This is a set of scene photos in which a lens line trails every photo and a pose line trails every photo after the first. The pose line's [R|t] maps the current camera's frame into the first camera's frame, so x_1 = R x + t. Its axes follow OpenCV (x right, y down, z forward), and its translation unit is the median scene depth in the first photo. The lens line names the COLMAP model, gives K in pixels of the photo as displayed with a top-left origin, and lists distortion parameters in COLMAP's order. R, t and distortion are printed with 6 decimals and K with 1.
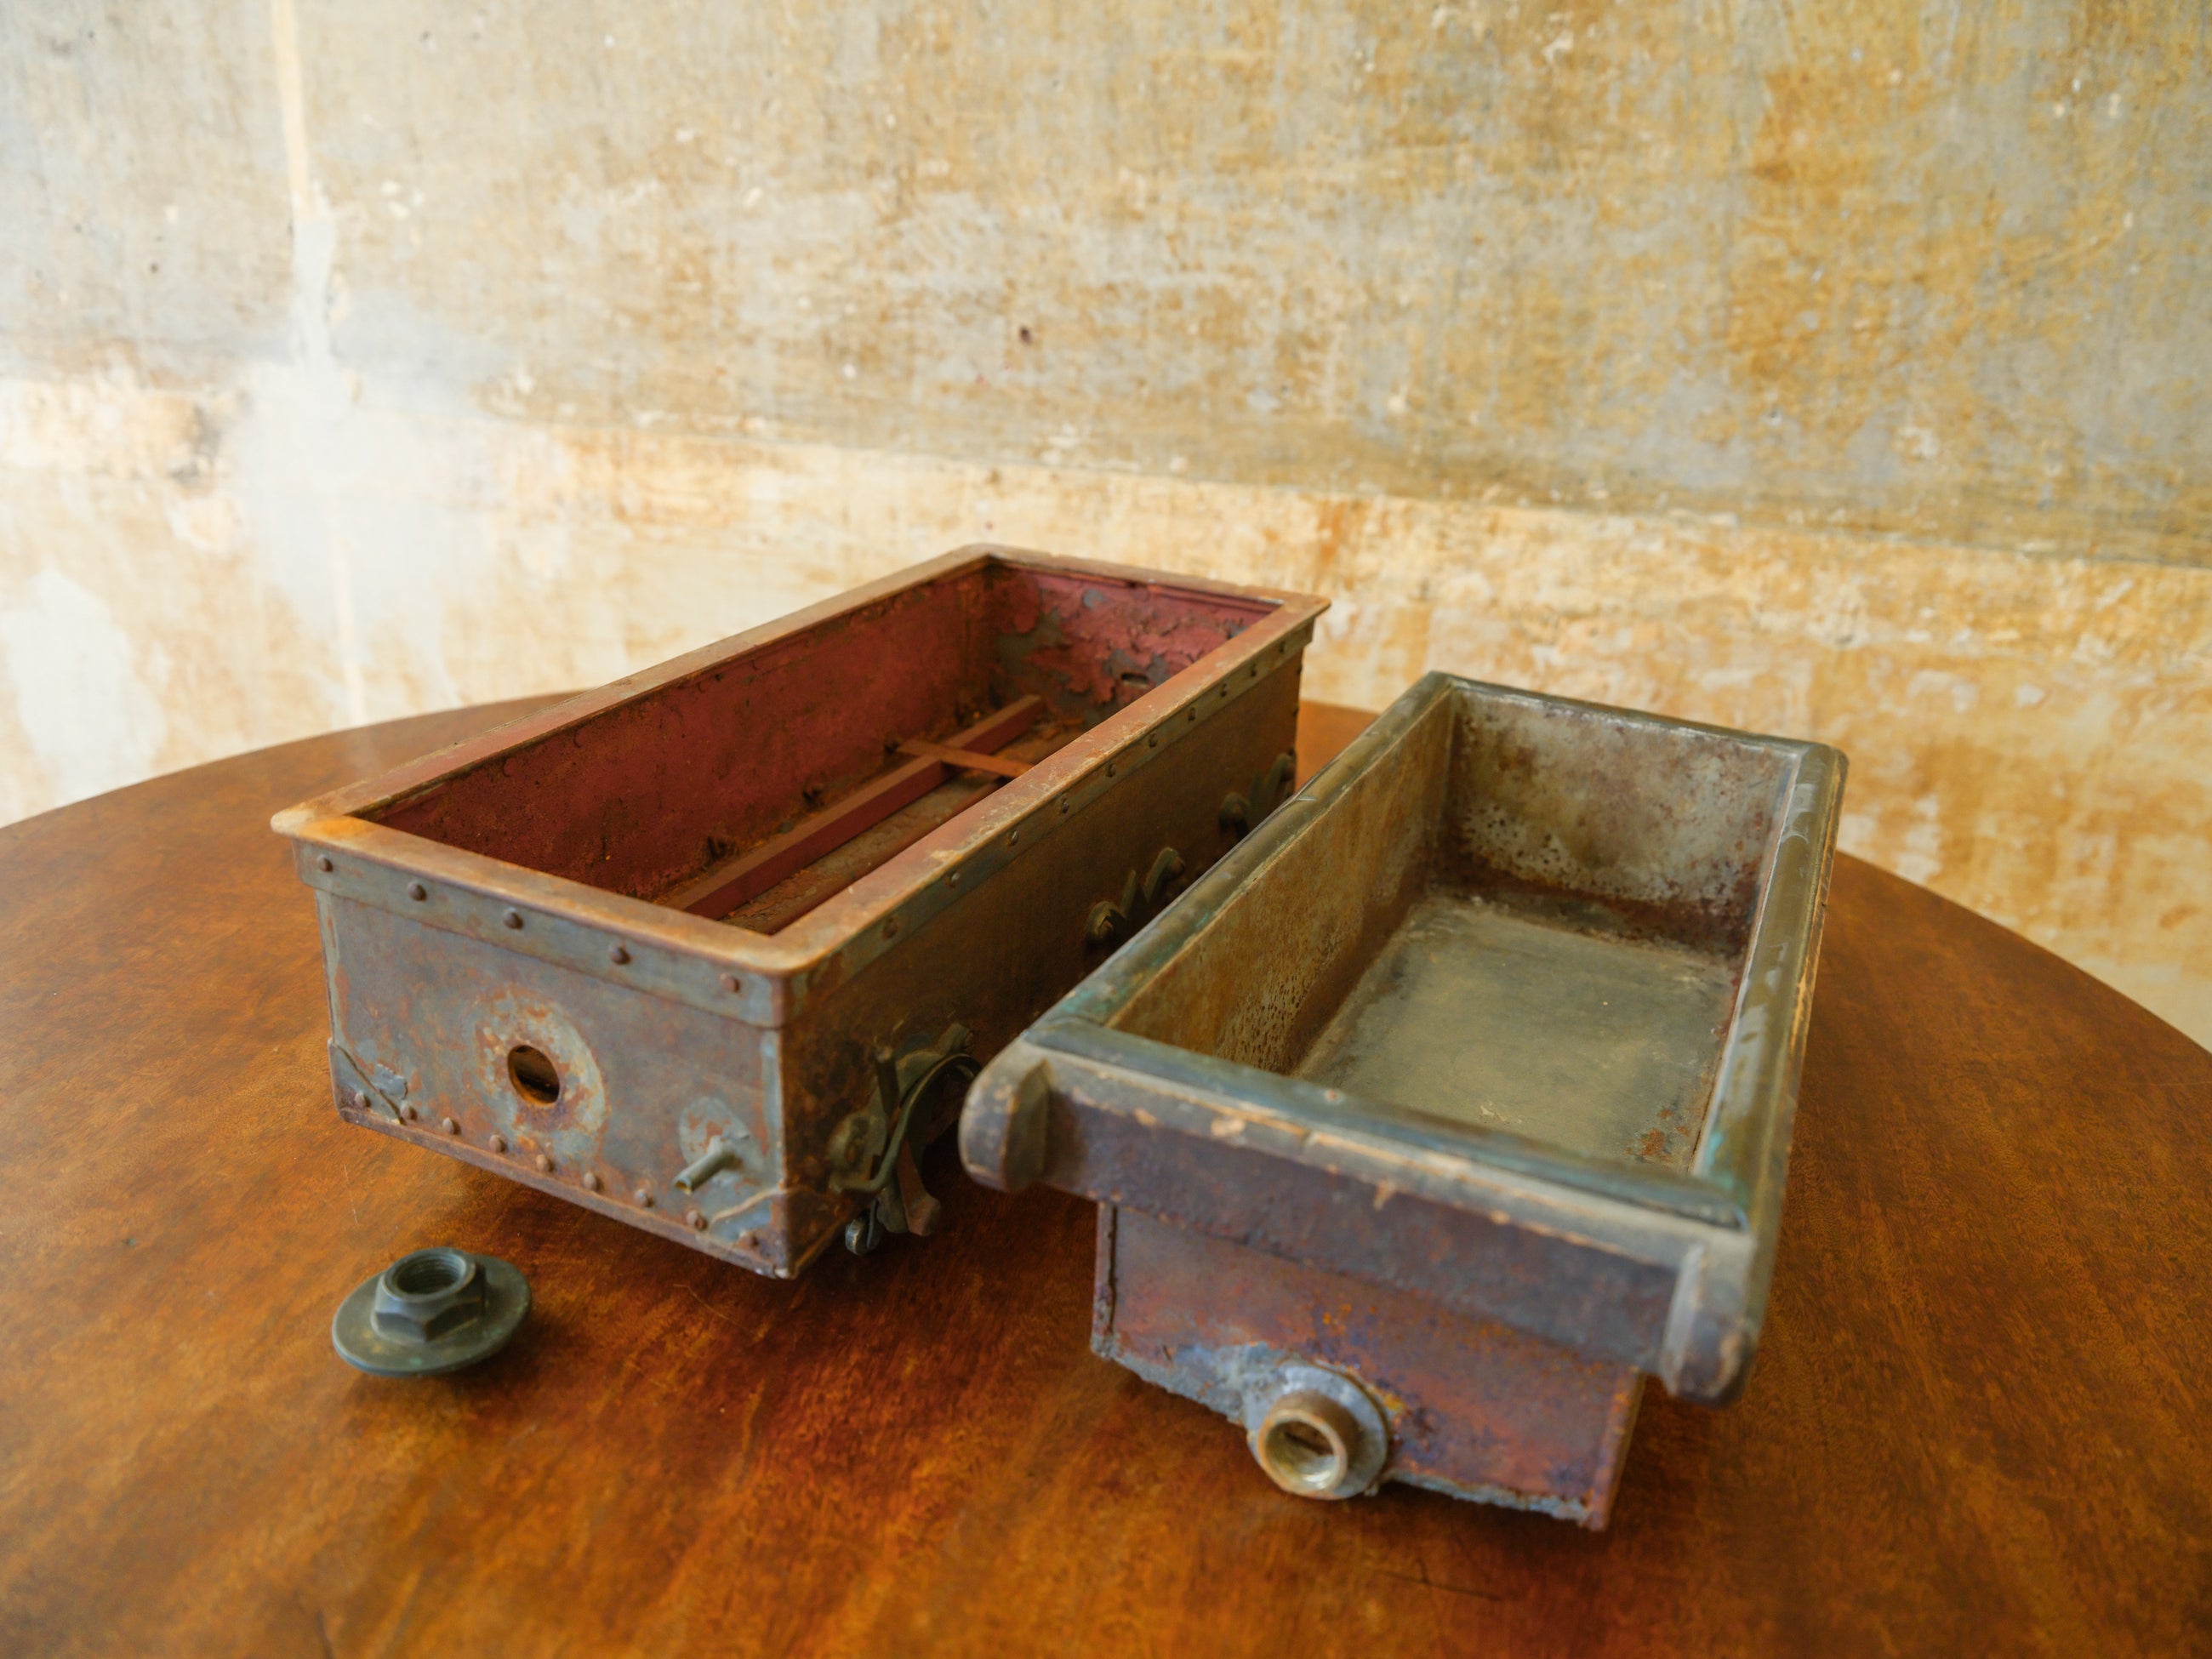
lens RADIAL K [[1789.2, 0, 1105.7], [0, 1789.2, 821.2], [0, 0, 1]] dist [-0.006761, -0.000372]
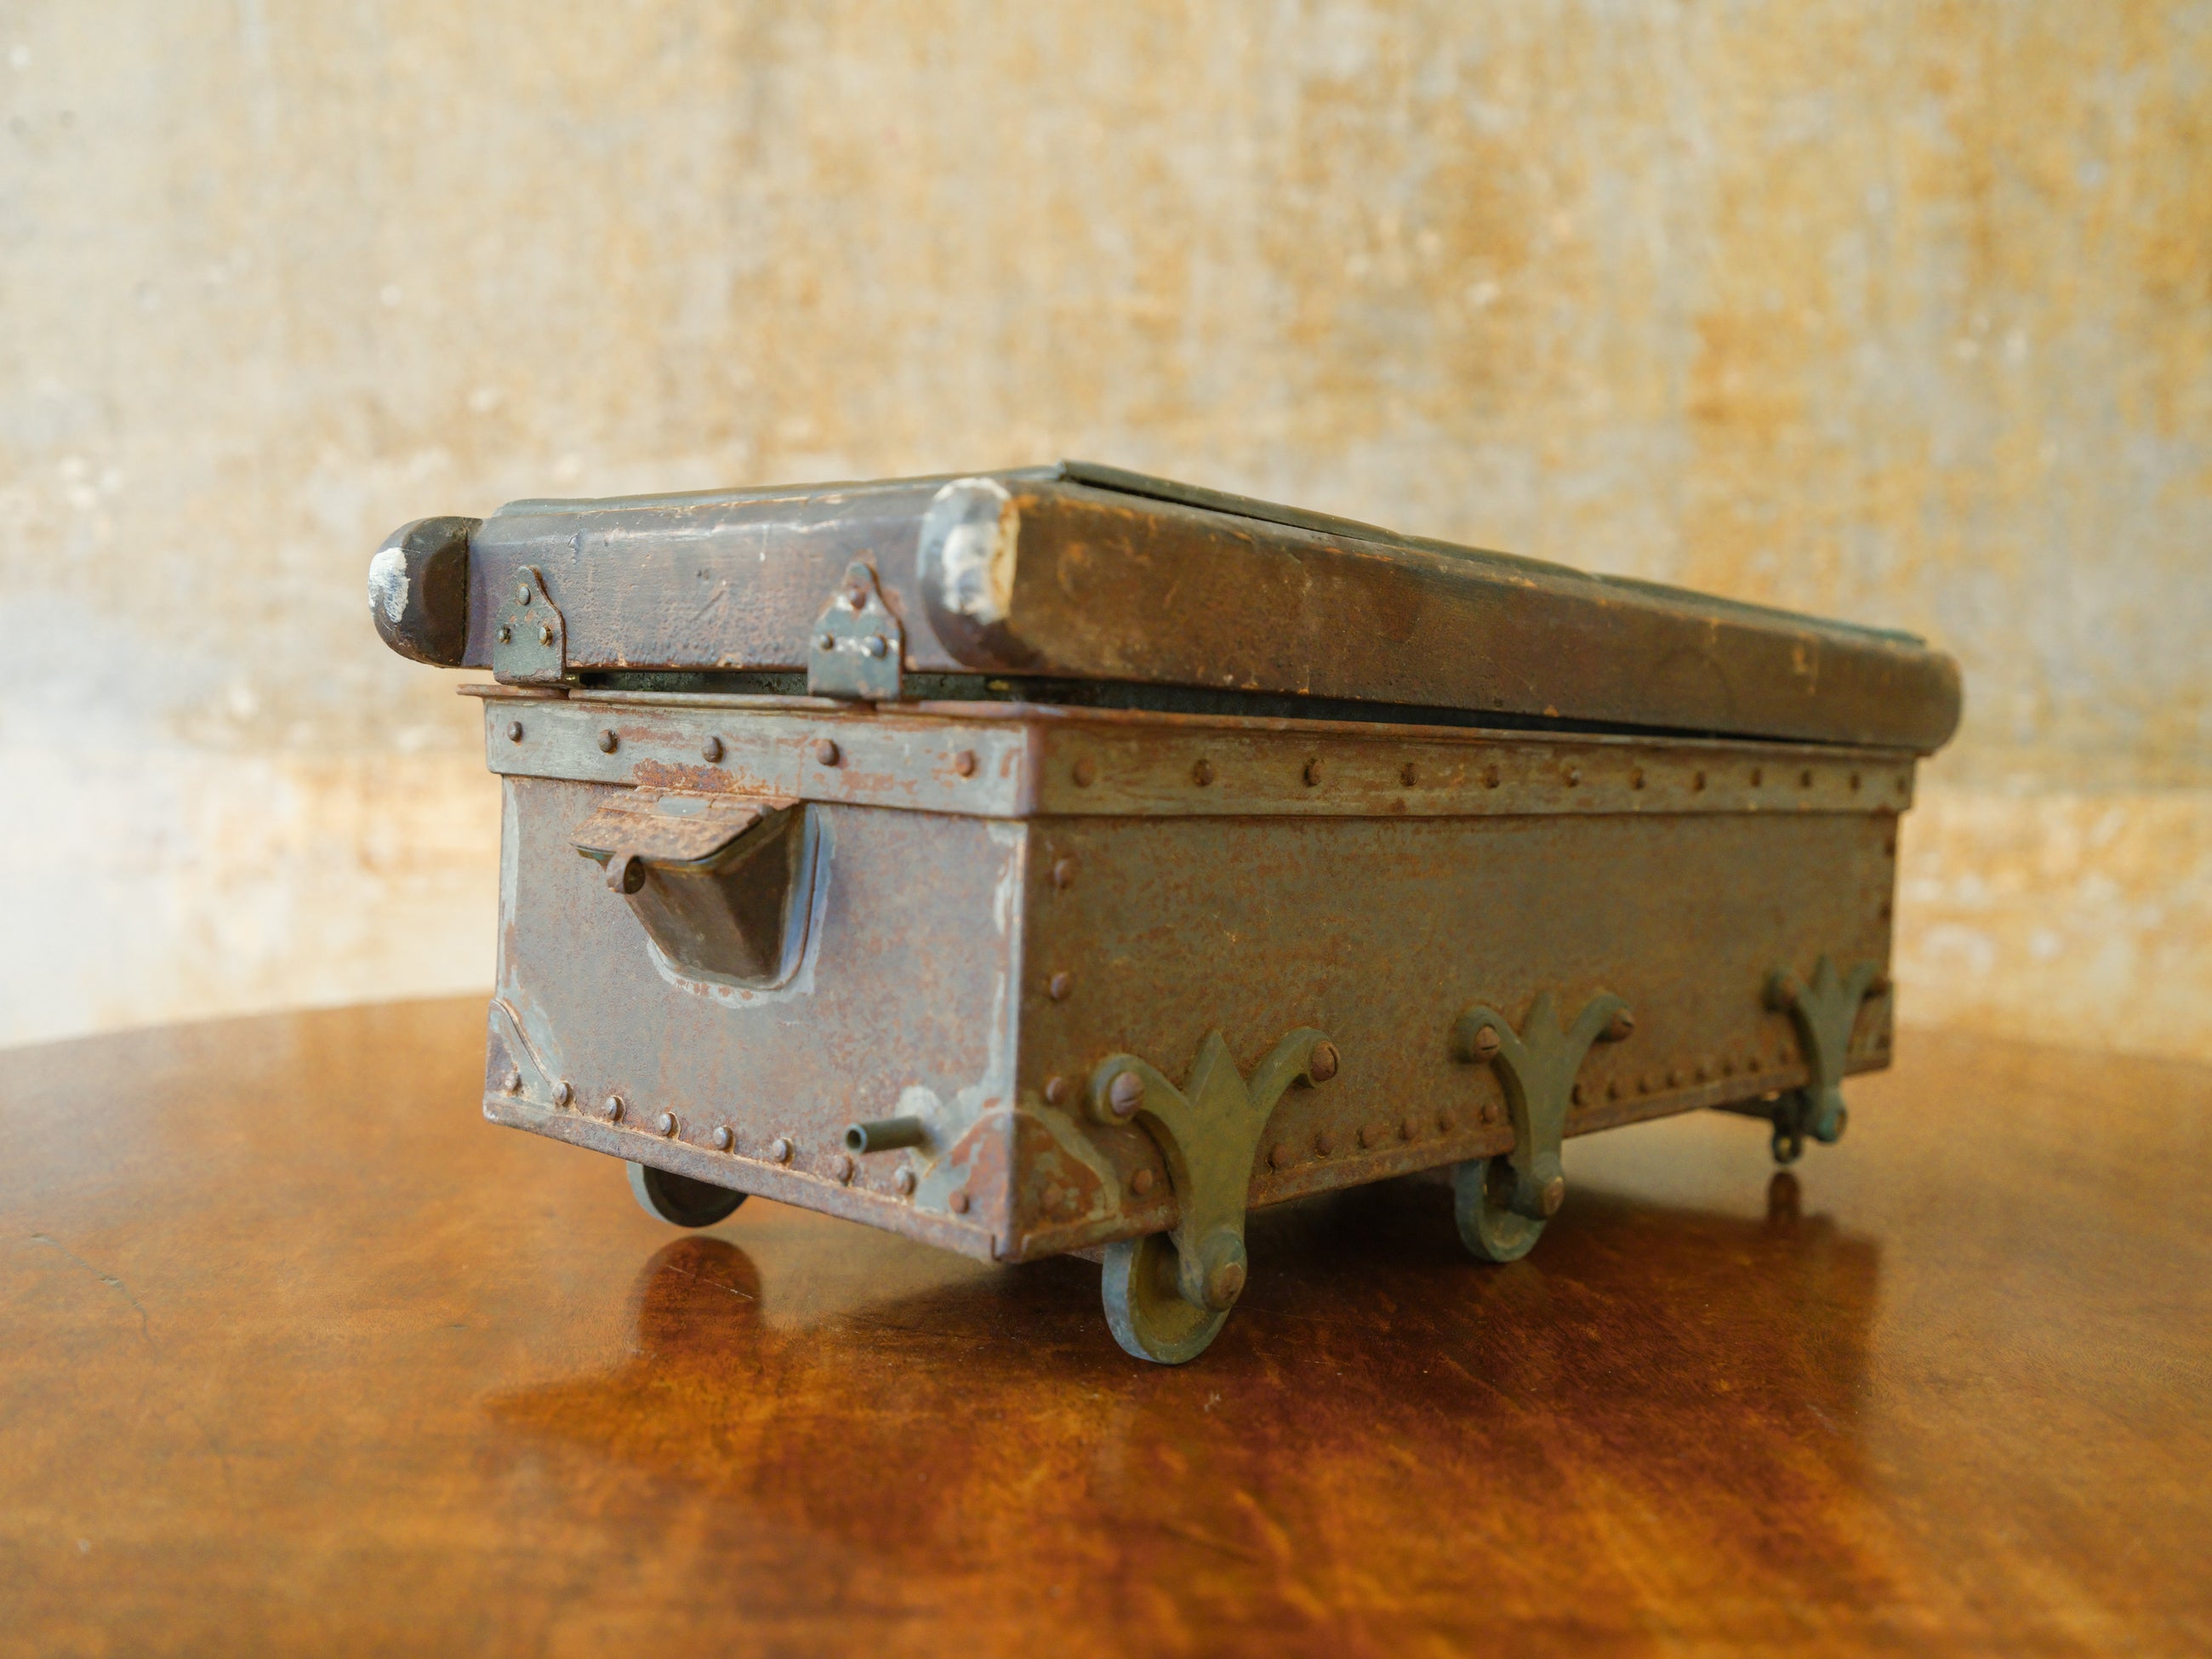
lens RADIAL K [[2244.6, 0, 1102.9], [0, 2244.6, 817.5], [0, 0, 1]] dist [-0.007700, 0.000000]
pose [[0.964594, -0.035117, 0.261390, -0.261481], [0.117228, 0.944898, -0.305655, 0.170748], [-0.236254, 0.325475, 0.915560, 0.040548]]
